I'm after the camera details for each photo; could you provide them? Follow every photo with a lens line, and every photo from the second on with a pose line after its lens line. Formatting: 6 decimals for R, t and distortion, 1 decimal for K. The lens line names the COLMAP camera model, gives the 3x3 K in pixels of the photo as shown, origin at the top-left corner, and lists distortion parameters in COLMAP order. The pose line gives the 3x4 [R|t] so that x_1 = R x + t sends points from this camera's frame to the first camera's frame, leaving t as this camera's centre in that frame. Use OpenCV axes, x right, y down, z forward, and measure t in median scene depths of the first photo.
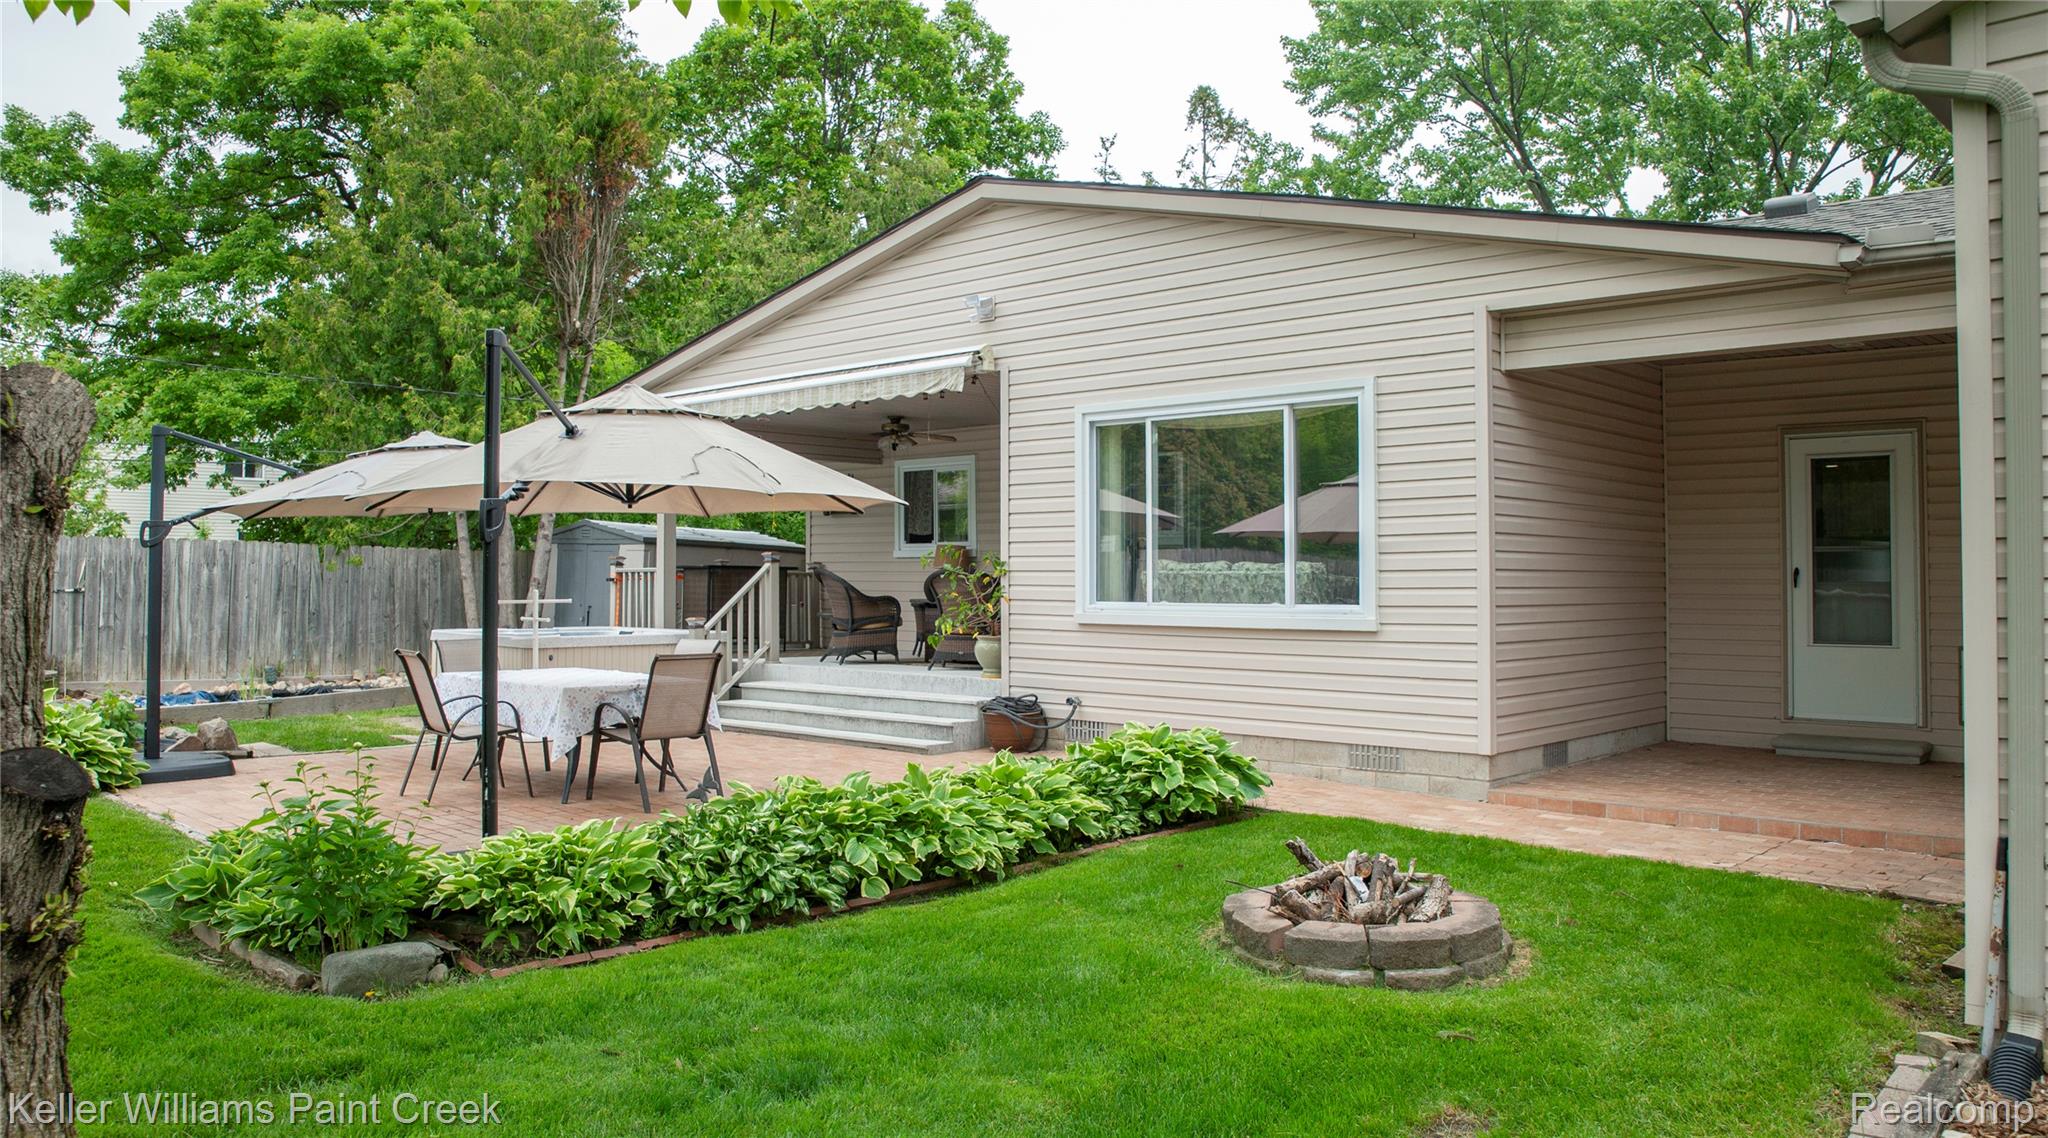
lens RADIAL K [[1508.7, 0, 1015.7], [0, 1508.7, 532.8], [0, 0, 1]] dist [-0.066139, -0.002272]
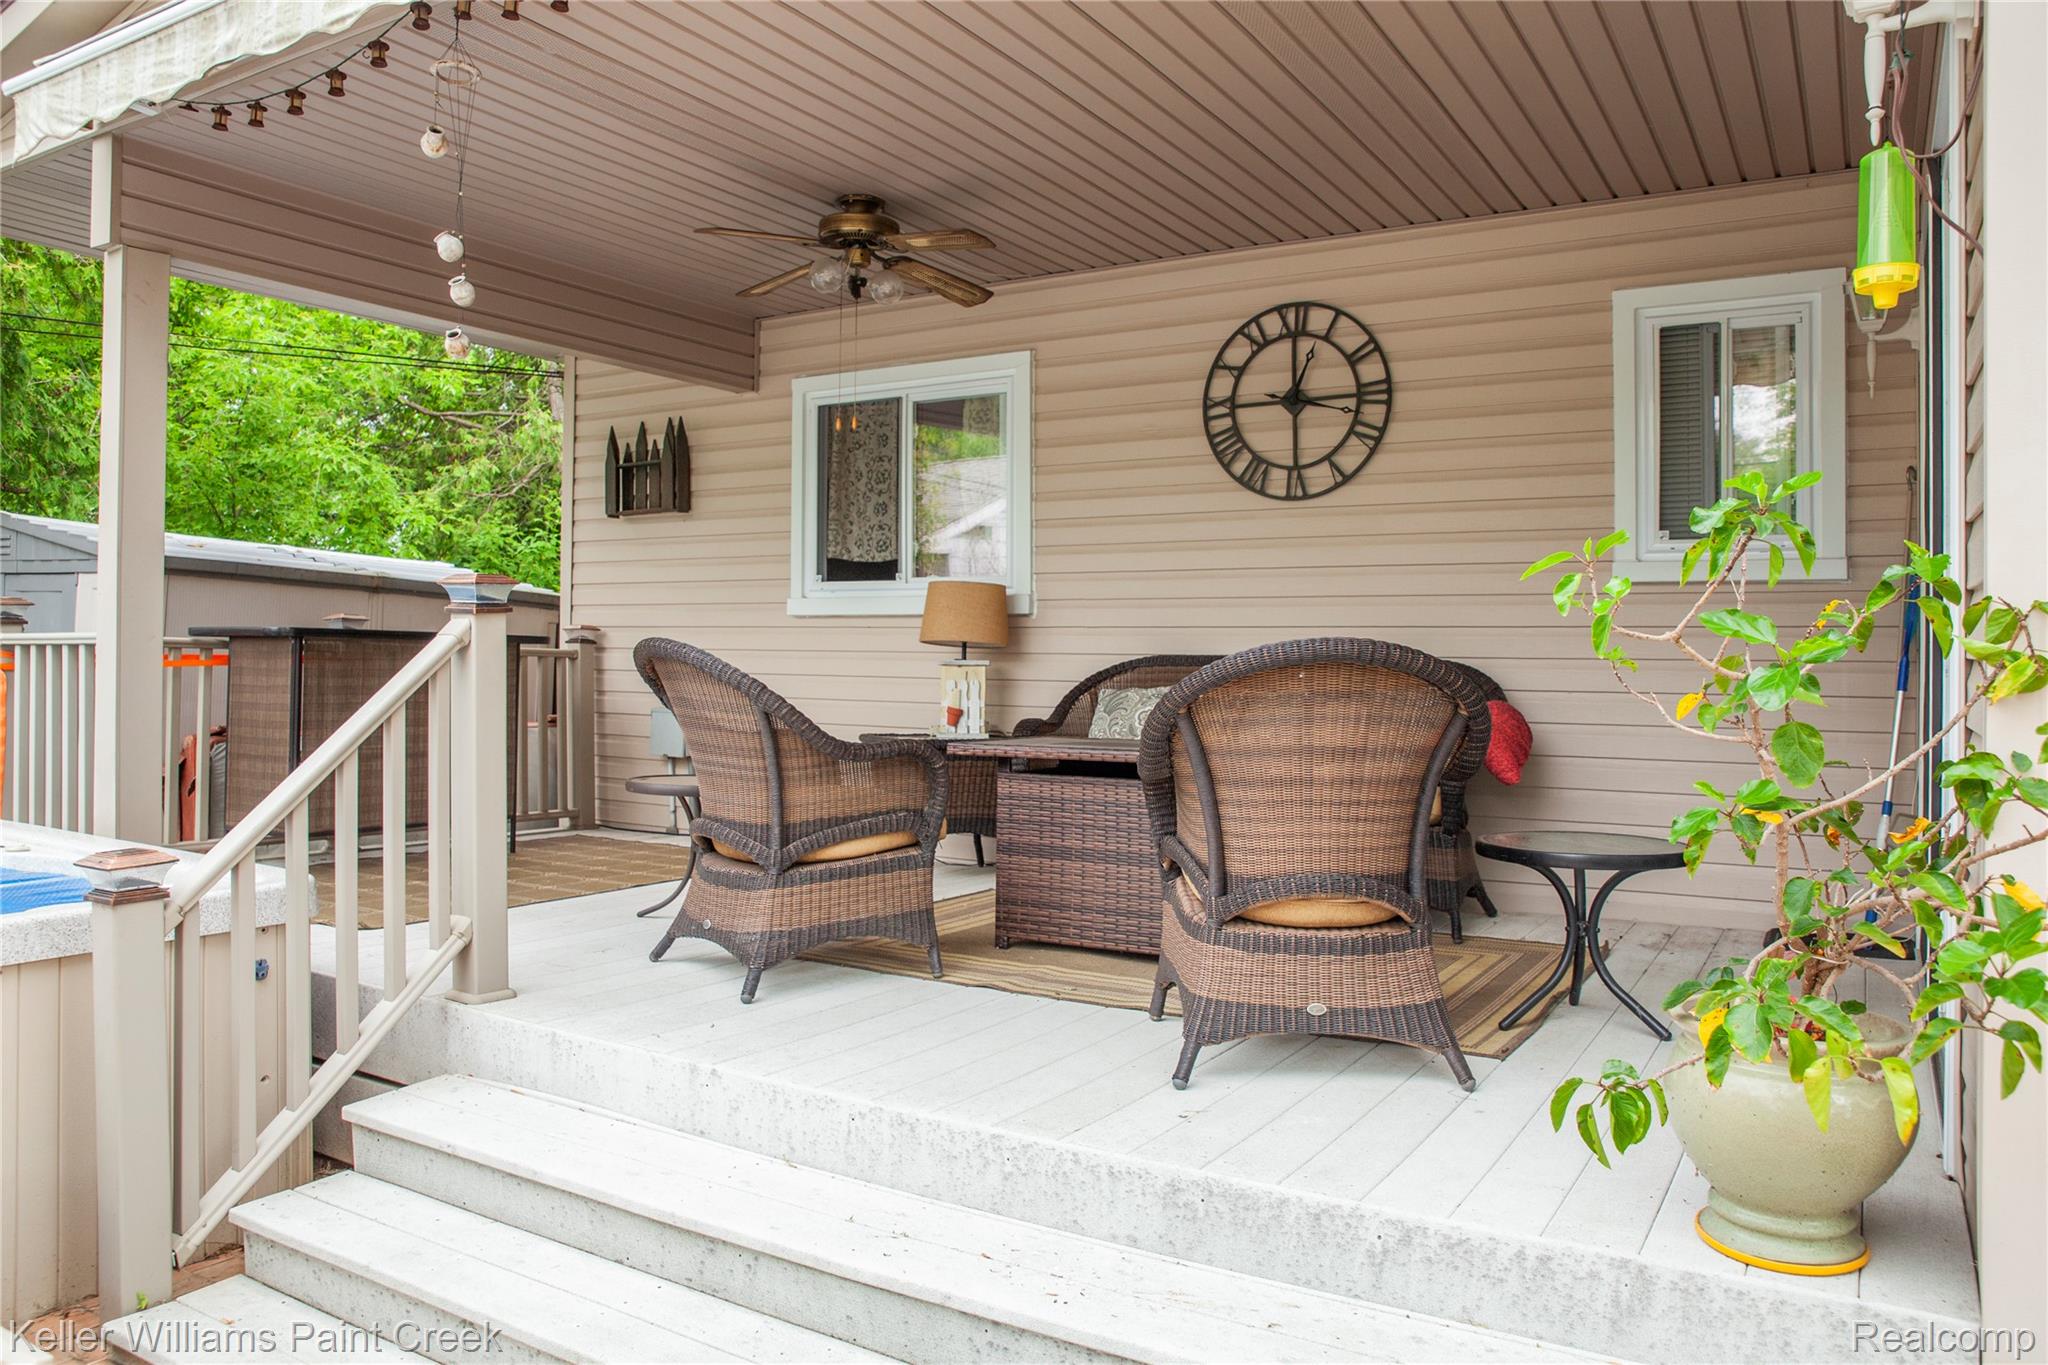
lens RADIAL K [[1431.9, 0, 1025.3], [0, 1431.9, 661.3], [0, 0, 1]] dist [-0.095166, 0.037535]
pose [[0.978111, 0.008946, 0.207892, -0.121718], [-0.016335, 0.999293, 0.033851, 0.018172], [-0.207443, -0.036506, 0.977566, 0.752787]]
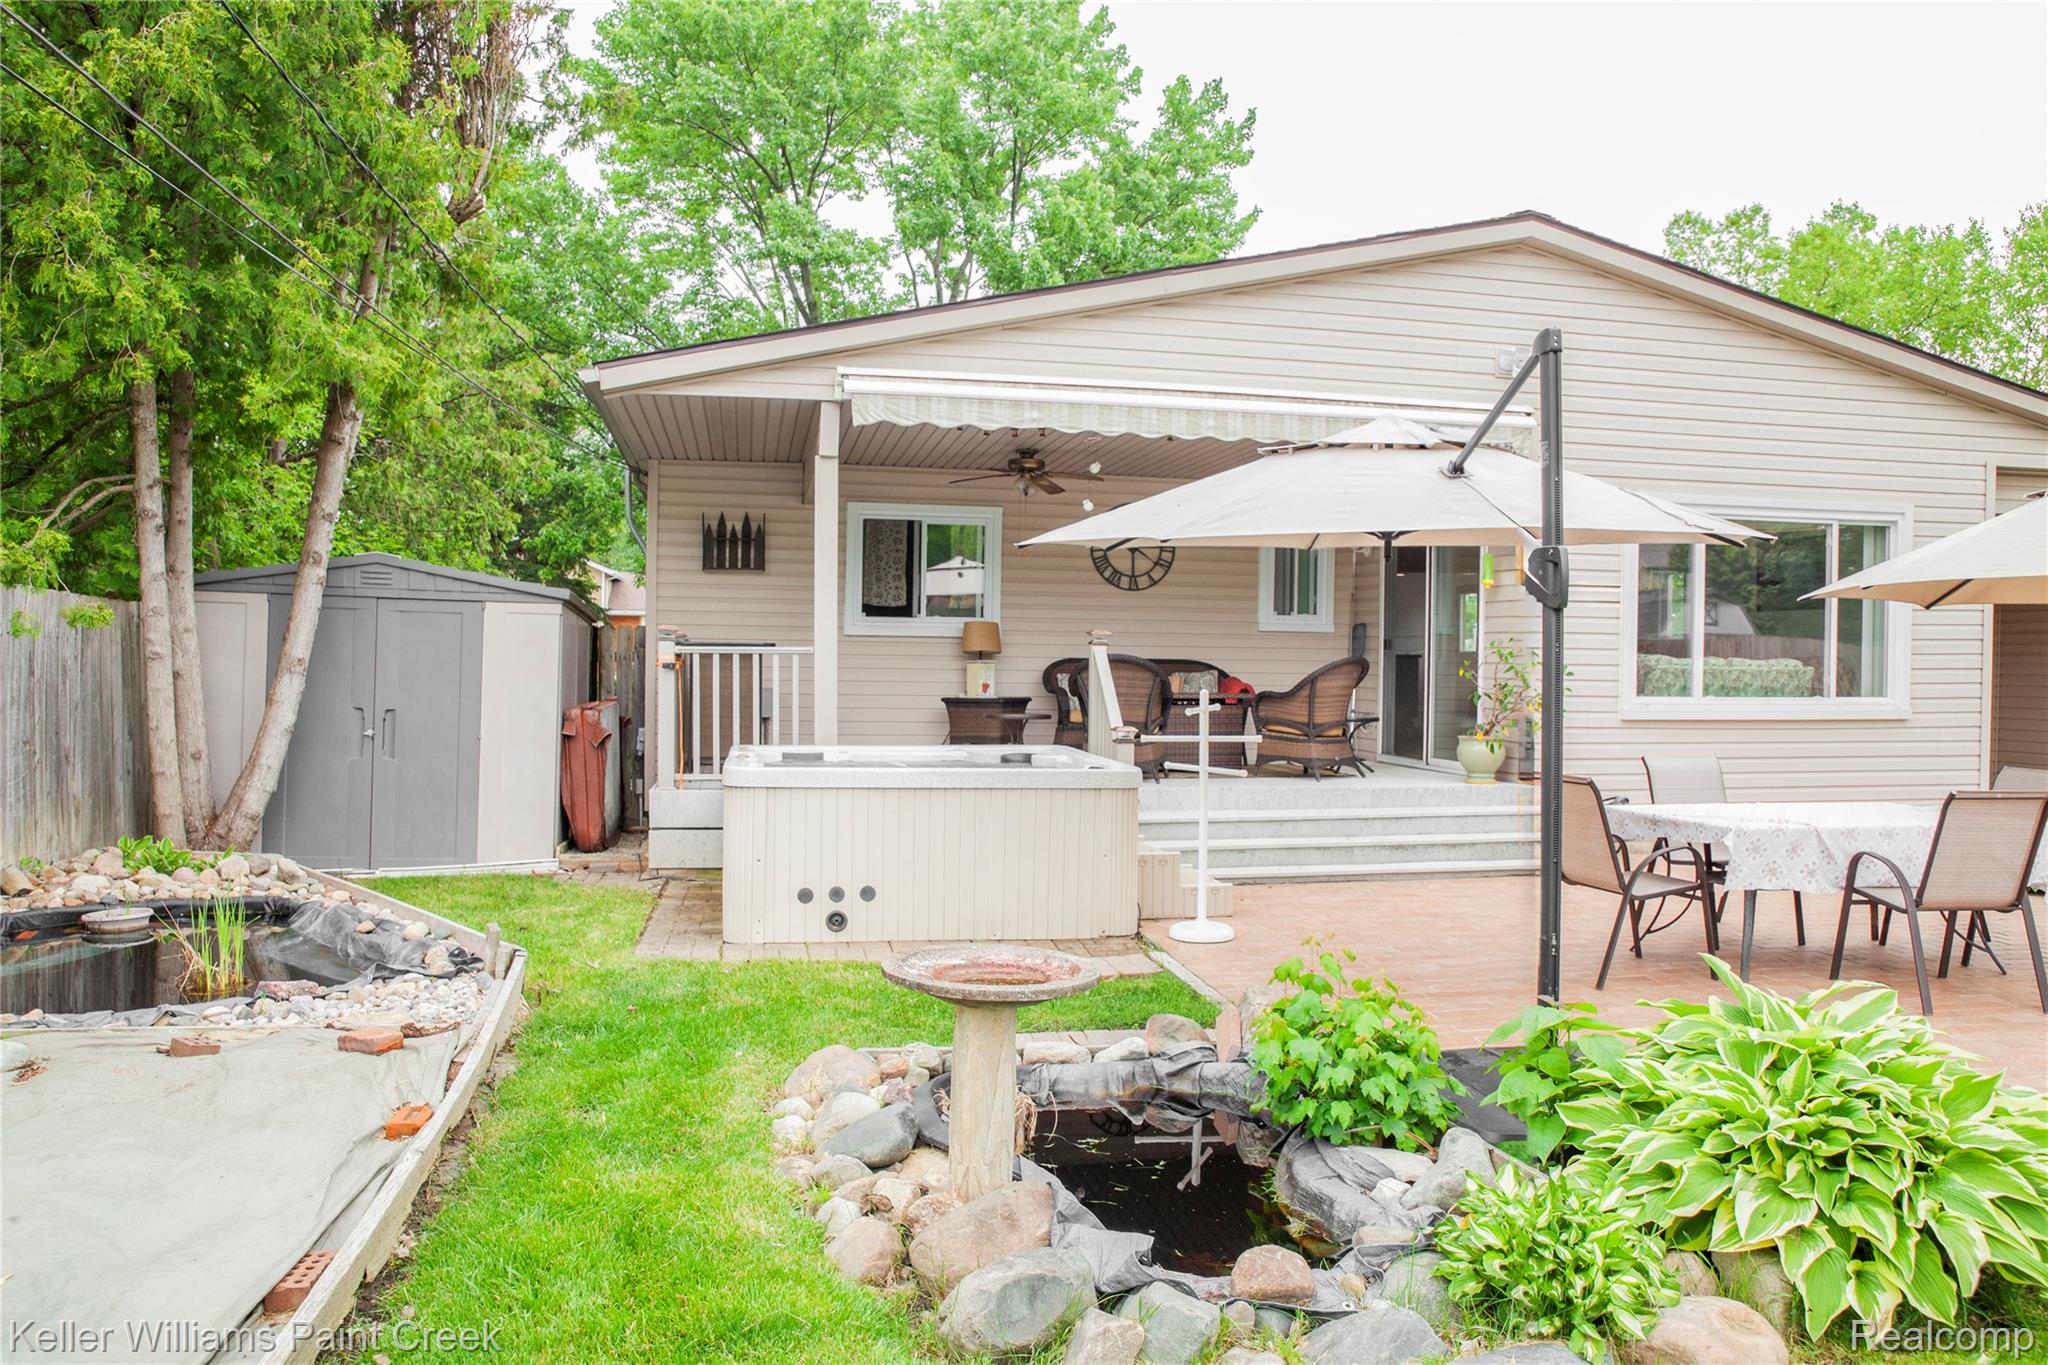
lens RADIAL K [[1431.9, 0, 1025.3], [0, 1431.9, 661.3], [0, 0, 1]] dist [-0.095166, 0.037535]
pose [[0.576183, 0.003852, 0.817312, -0.740860], [-0.034946, 0.999191, 0.019927, 0.015258], [-0.816573, -0.040043, 0.575851, 0.653606]]
